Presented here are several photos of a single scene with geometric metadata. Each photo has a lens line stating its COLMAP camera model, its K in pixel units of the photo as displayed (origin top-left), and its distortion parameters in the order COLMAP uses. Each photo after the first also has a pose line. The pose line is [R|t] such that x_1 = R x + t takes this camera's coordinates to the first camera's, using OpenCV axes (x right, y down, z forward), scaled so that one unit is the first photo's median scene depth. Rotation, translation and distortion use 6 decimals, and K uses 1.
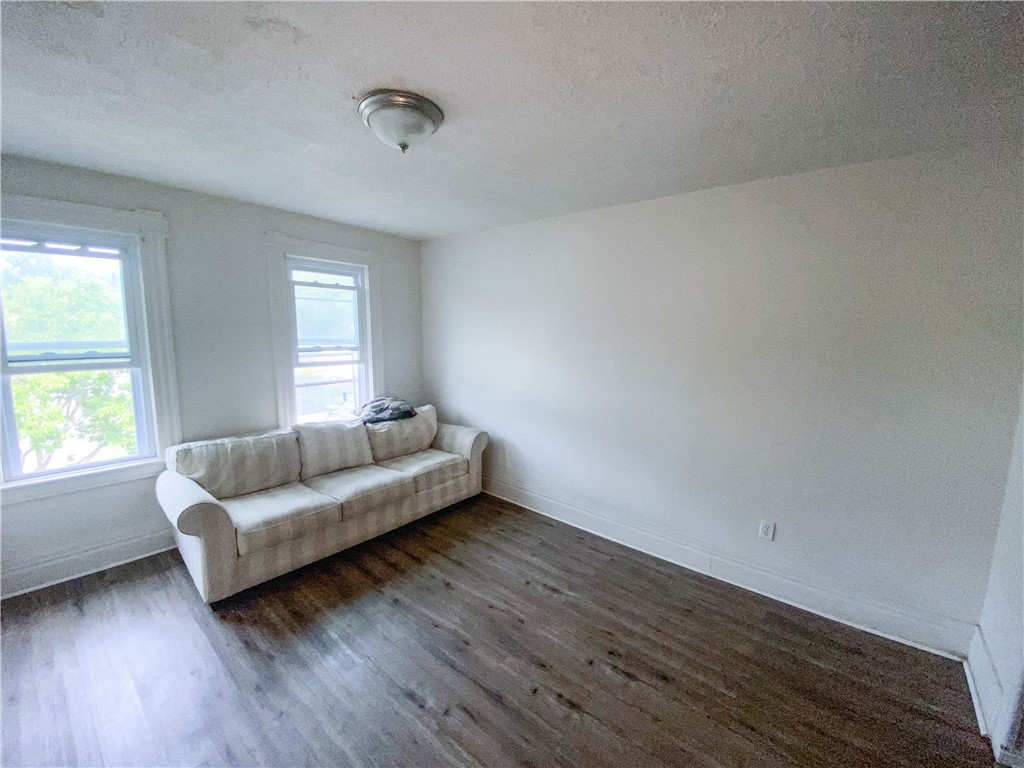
lens RADIAL K [[410.0, 0, 497.0], [0, 410.0, 382.4], [0, 0, 1]] dist [-0.000601, -0.000229]
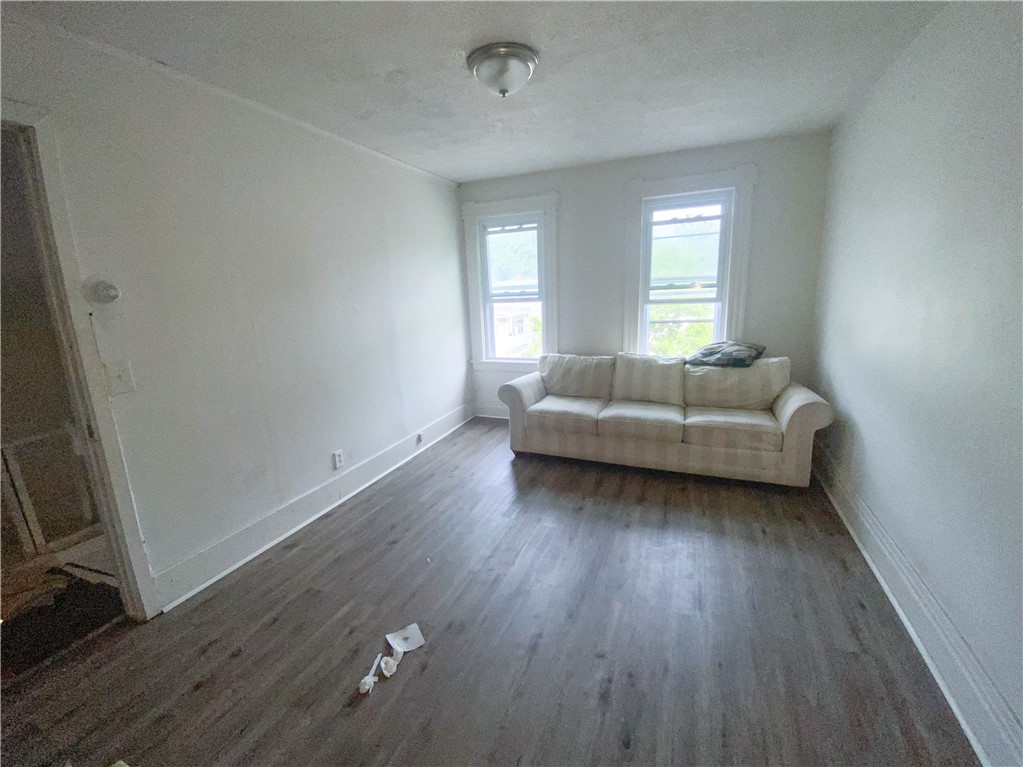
lens RADIAL K [[409.6, 0, 496.5], [0, 409.6, 381.9], [0, 0, 1]] dist [-0.000601, -0.000229]
pose [[0.284744, 0.176420, -0.942230, 0.465802], [-0.082161, 0.983794, 0.159373, 0.026132], [0.955076, 0.032034, 0.294624, 0.307491]]
